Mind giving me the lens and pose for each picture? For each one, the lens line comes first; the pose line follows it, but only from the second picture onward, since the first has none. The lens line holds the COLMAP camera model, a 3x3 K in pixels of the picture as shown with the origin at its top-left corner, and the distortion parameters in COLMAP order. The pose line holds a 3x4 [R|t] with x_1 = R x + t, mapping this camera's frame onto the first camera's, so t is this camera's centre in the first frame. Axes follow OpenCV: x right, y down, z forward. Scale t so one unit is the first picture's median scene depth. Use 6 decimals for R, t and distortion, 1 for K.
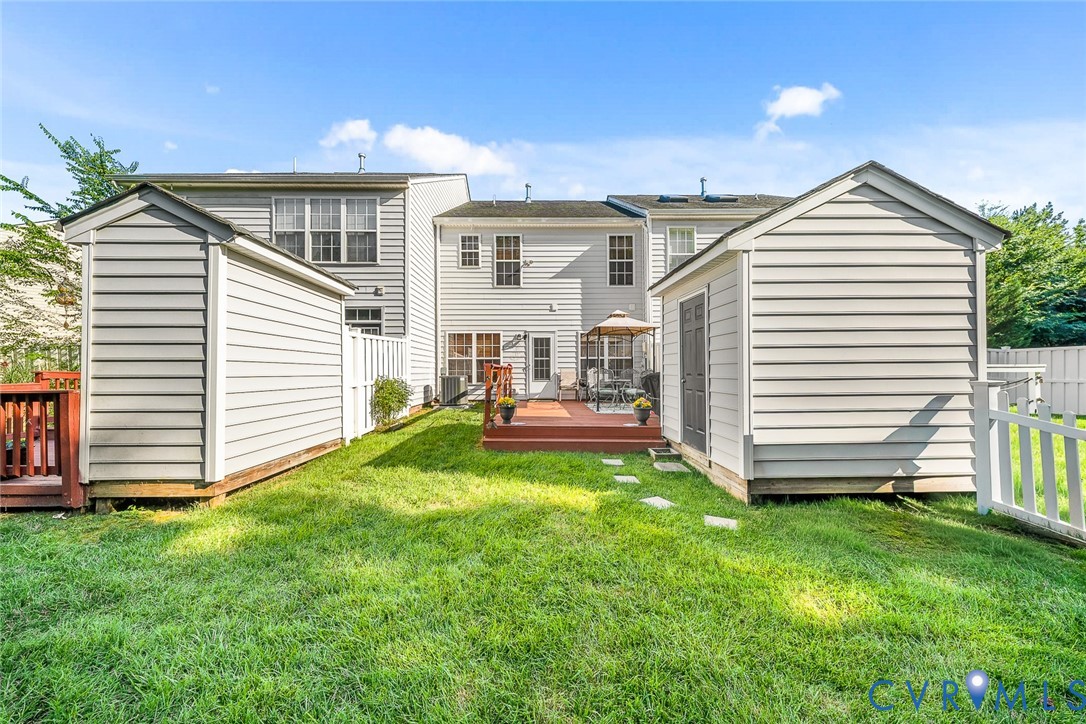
lens RADIAL K [[406.4, 0, 540.7], [0, 406.4, 365.3], [0, 0, 1]] dist [-0.000477, -0.000121]
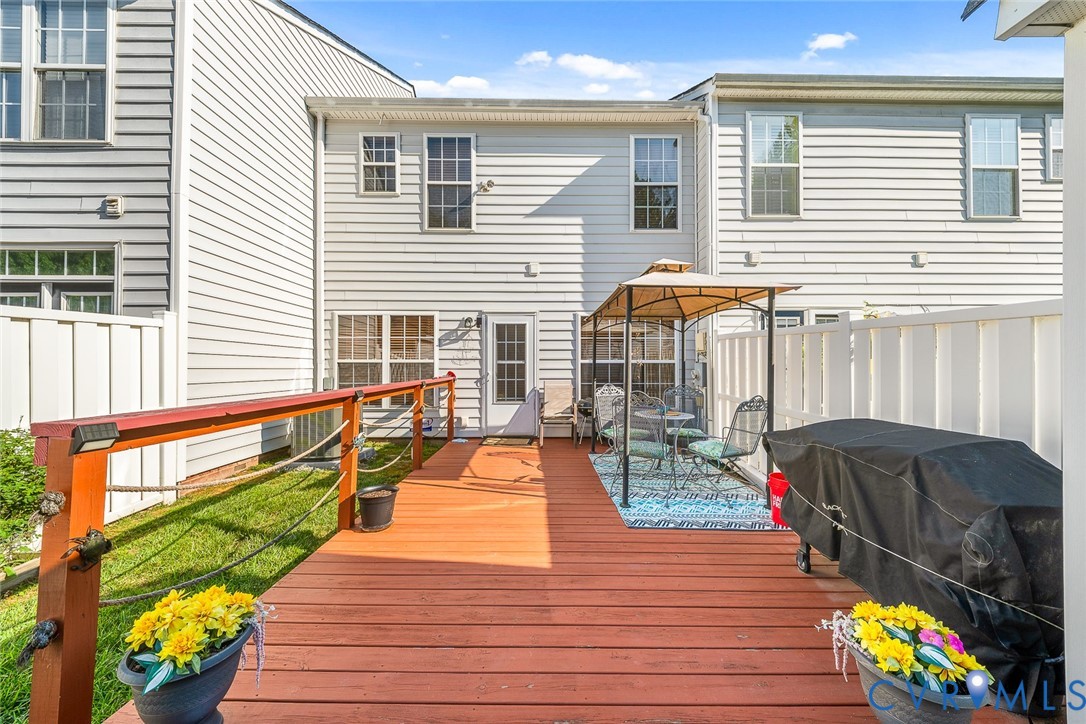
lens RADIAL K [[406.4, 0, 540.2], [0, 406.4, 361.8], [0, 0, 1]] dist [-0.000477, -0.000121]
pose [[0.999980, 0.005005, -0.003957, 0.045398], [-0.005002, 0.999987, 0.000813, -0.017629], [0.003961, -0.000793, 0.999992, 0.454911]]
